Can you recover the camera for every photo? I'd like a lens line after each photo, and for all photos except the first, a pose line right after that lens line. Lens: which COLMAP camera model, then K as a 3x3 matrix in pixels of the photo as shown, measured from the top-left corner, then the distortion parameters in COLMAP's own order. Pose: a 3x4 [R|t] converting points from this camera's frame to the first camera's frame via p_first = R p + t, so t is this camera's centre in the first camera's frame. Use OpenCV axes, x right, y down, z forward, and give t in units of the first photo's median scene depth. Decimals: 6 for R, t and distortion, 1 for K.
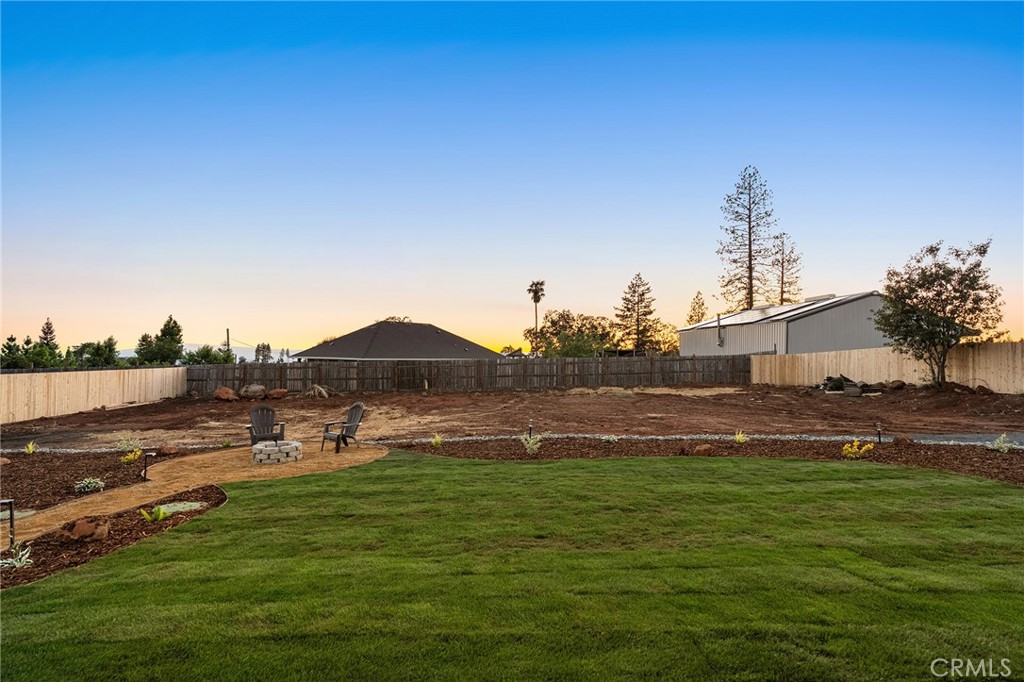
lens RADIAL K [[561.3, 0, 509.6], [0, 561.3, 328.8], [0, 0, 1]] dist [0.002132, -0.002269]
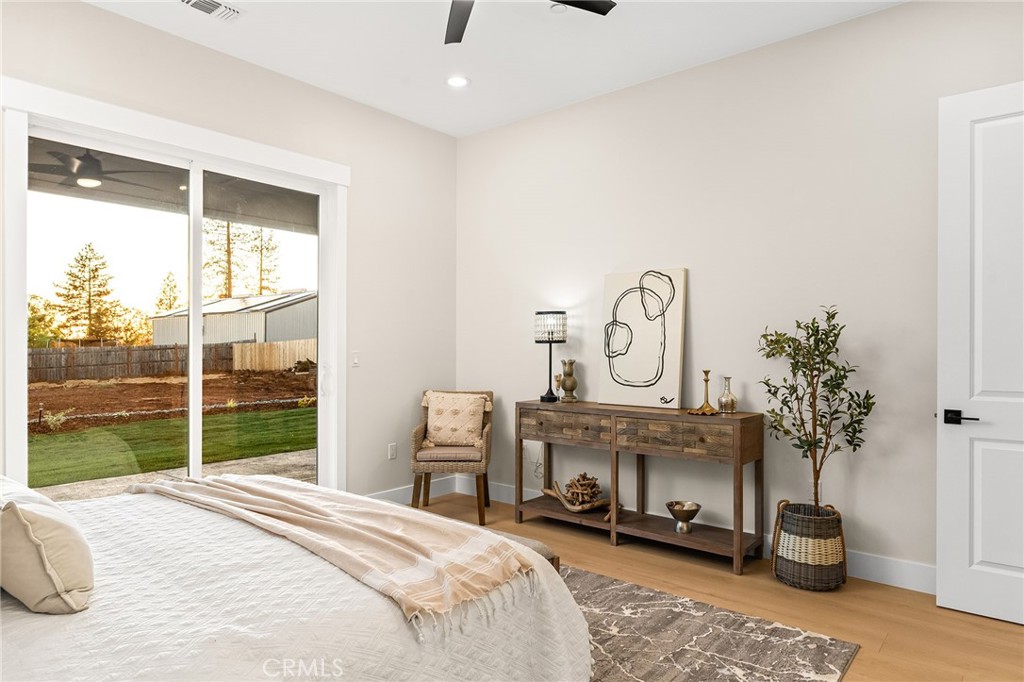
lens RADIAL K [[615.1, 0, 505.6], [0, 615.1, 362.2], [0, 0, 1]] dist [-0.001713, -0.002676]
pose [[0.675190, -0.031671, 0.736964, -0.029162], [-0.025601, 0.997470, 0.066322, -0.002933], [-0.737199, -0.063647, 0.672671, -0.060243]]
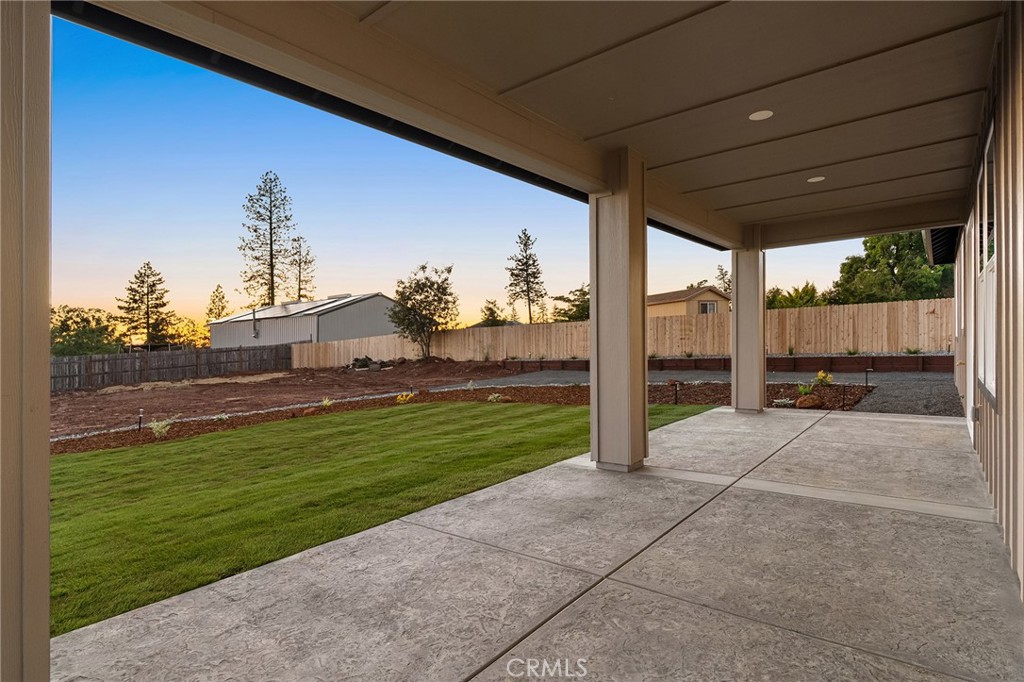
lens RADIAL K [[527.1, 0, 506.3], [0, 527.1, 321.0], [0, 0, 1]] dist [0.000169, -0.001964]
pose [[0.667222, -0.004044, 0.744848, -0.029937], [0.004839, 0.999988, 0.001095, 0.000027], [-0.744843, 0.002874, 0.667233, -0.019956]]
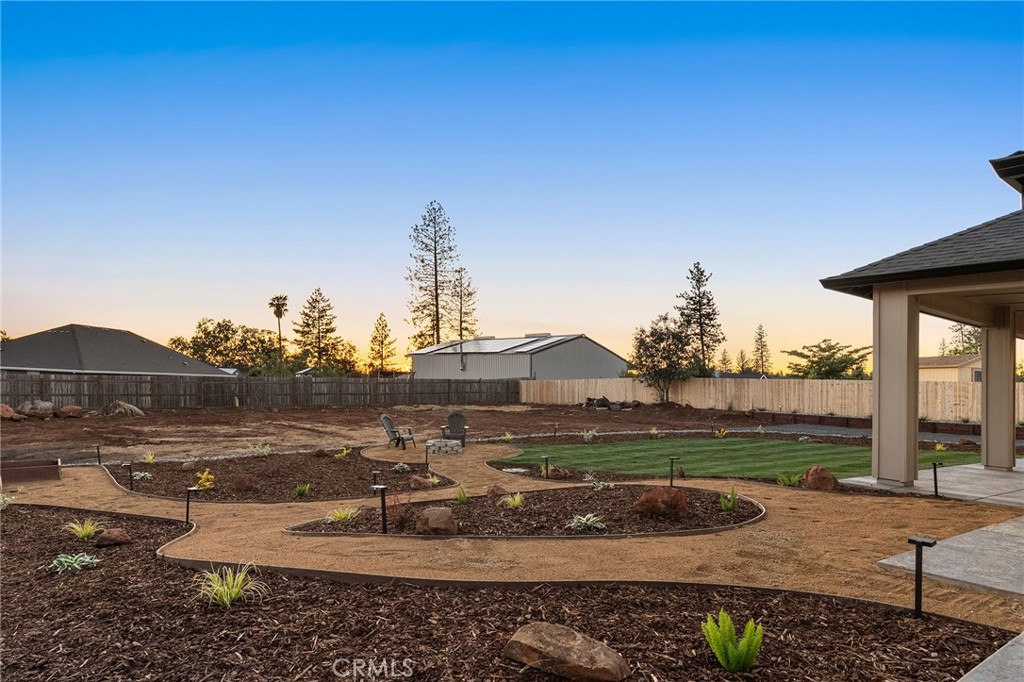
lens RADIAL K [[615.1, 0, 487.7], [0, 615.1, 324.3], [0, 0, 1]] dist [-0.001713, -0.002676]
pose [[0.832766, 0.076006, 0.548383, -0.138900], [-0.057556, 0.997050, -0.050788, -0.001287], [-0.550625, 0.010732, 0.834684, -0.039053]]
